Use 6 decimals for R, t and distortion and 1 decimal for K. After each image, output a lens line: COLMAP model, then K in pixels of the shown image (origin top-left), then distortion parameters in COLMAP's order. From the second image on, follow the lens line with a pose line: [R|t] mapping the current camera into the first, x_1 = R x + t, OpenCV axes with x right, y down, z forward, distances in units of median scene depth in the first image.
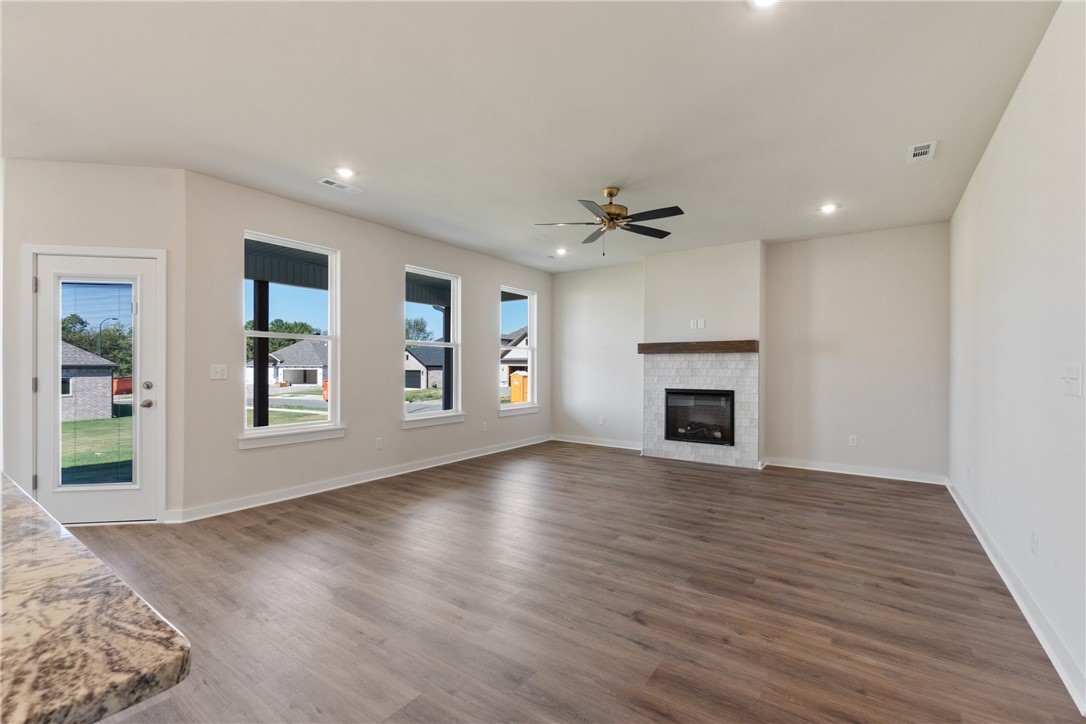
lens RADIAL K [[469.9, 0, 538.5], [0, 469.9, 366.5], [0, 0, 1]] dist [-0.002299, -0.000359]
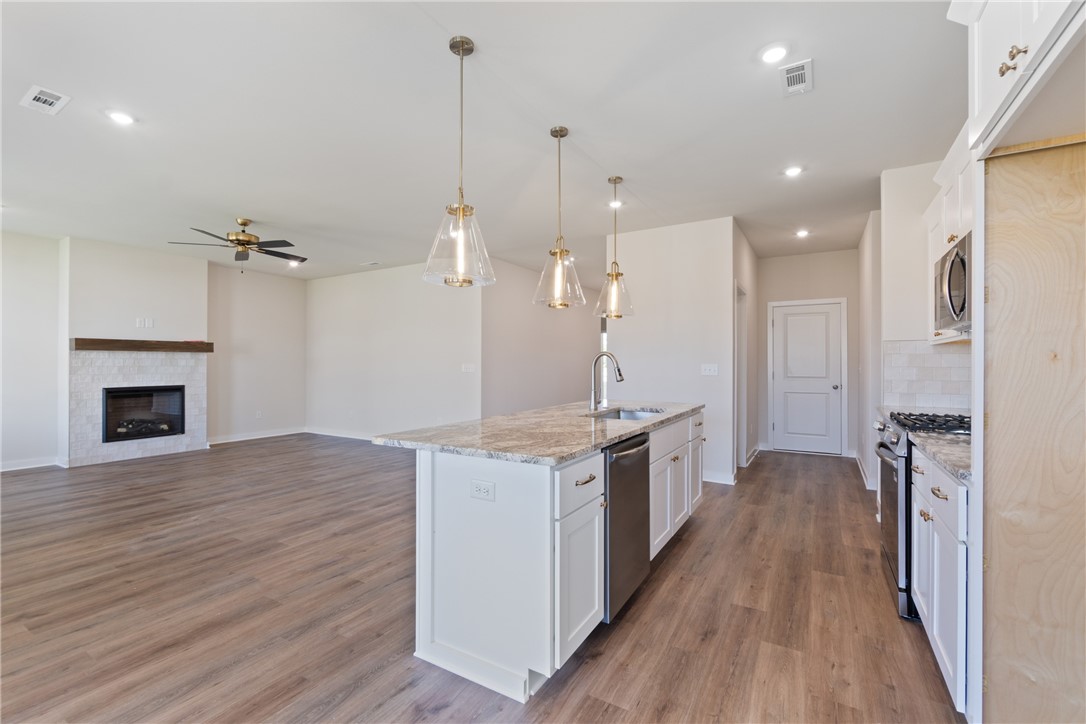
lens RADIAL K [[470.9, 0, 535.1], [0, 470.9, 362.4], [0, 0, 1]] dist [0.000015, -0.000013]
pose [[-0.076769, 0.000110, 0.997049, -1.044270], [-0.001173, 0.999999, -0.000201, -0.006559], [-0.997048, -0.001185, -0.076769, 0.315785]]
